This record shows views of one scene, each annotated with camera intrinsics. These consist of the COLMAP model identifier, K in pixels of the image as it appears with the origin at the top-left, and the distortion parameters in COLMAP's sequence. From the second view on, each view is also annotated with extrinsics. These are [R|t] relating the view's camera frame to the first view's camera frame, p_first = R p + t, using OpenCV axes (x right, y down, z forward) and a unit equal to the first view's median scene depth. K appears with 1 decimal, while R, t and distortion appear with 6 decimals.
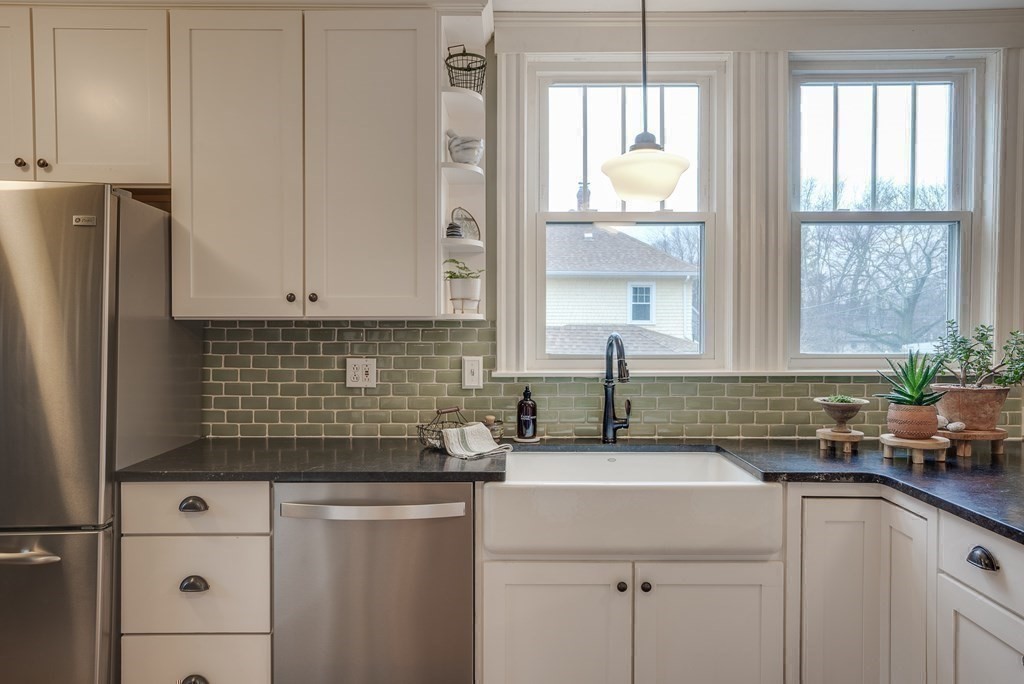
lens RADIAL K [[577.0, 0, 515.9], [0, 577.0, 332.6], [0, 0, 1]] dist [-0.003954, 0.000528]
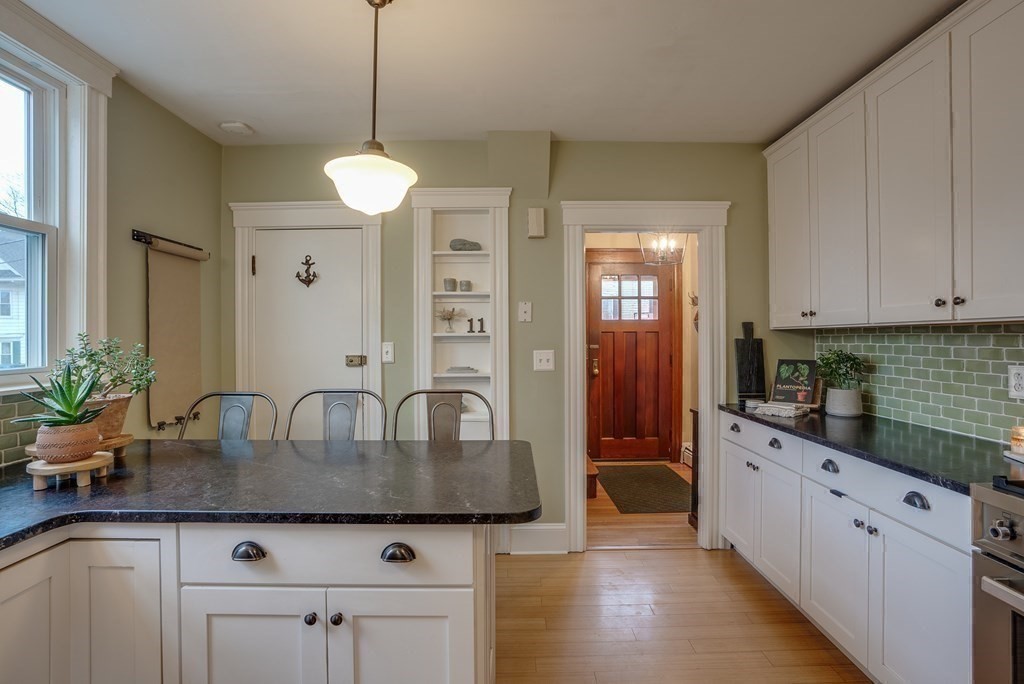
lens RADIAL K [[470.0, 0, 511.4], [0, 470.0, 349.1], [0, 0, 1]] dist [-0.035765, 0.000345]
pose [[-0.005336, -0.019887, 0.999788, -0.027332], [0.014300, 0.999698, 0.019962, 0.002448], [-0.999884, 0.014404, -0.005050, 0.311616]]
